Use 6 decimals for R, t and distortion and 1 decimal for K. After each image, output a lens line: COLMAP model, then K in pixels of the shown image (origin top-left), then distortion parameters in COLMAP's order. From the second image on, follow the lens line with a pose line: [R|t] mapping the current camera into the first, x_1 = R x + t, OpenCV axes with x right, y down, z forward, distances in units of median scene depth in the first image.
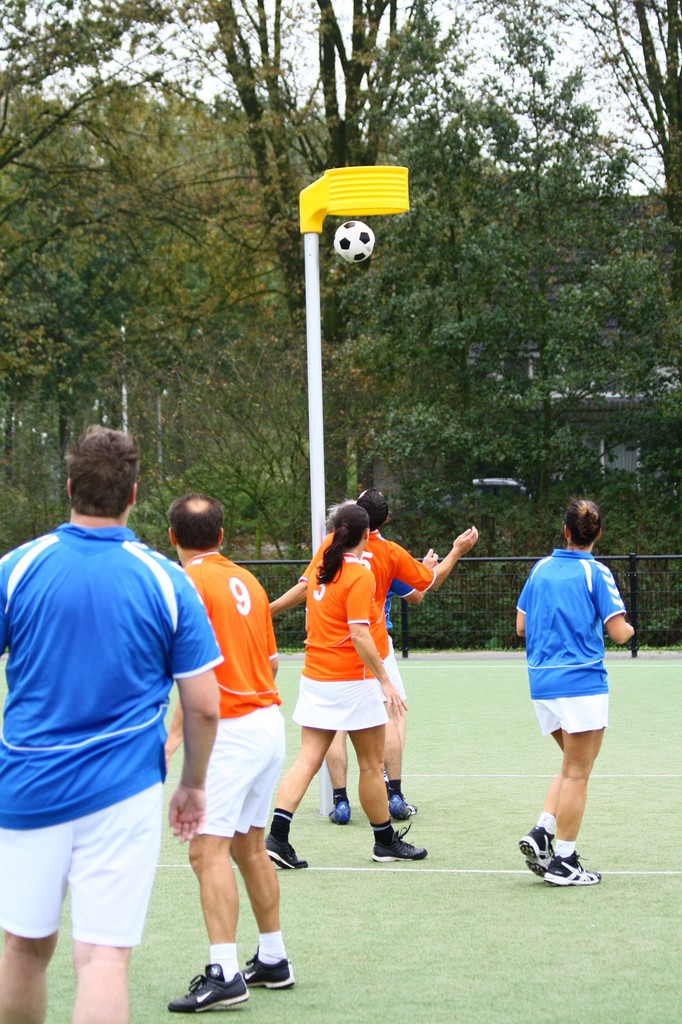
lens RADIAL K [[3379.6, 0, 340.8], [0, 3379.6, 511.8], [0, 0, 1]] dist [-0.431600, 0.000000]
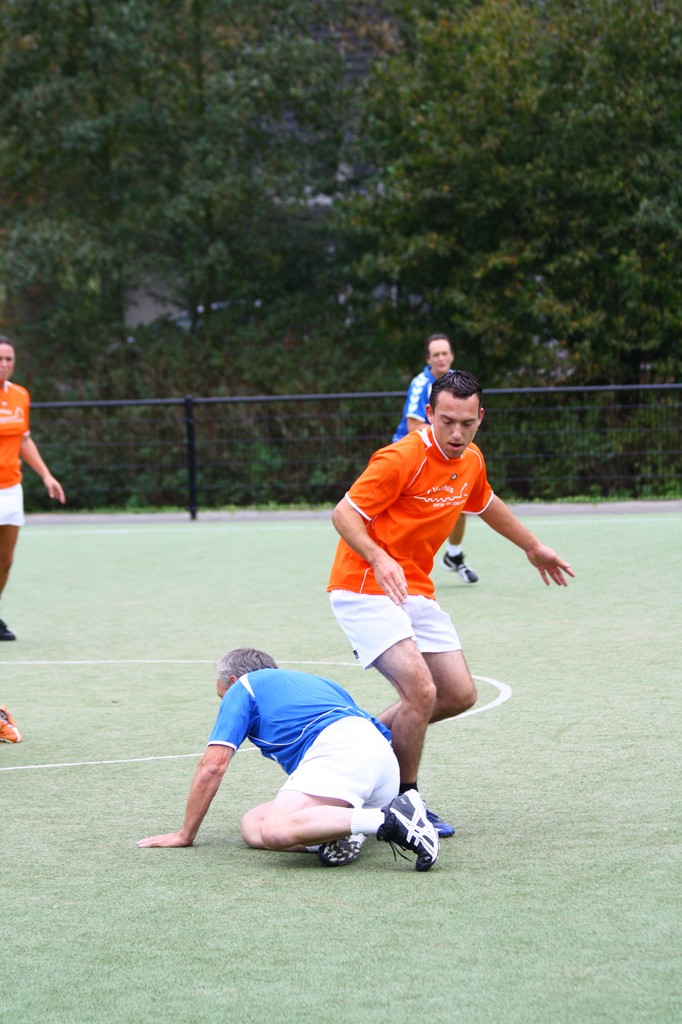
lens RADIAL K [[4282.4, 0, 340.7], [0, 4282.4, 511.9], [0, 0, 1]] dist [-0.259302, 0.000000]
pose [[0.999654, -0.016795, -0.020240, 0.116711], [0.017640, 0.998948, 0.042324, -0.002878], [0.019508, -0.042666, 0.998899, -0.059969]]
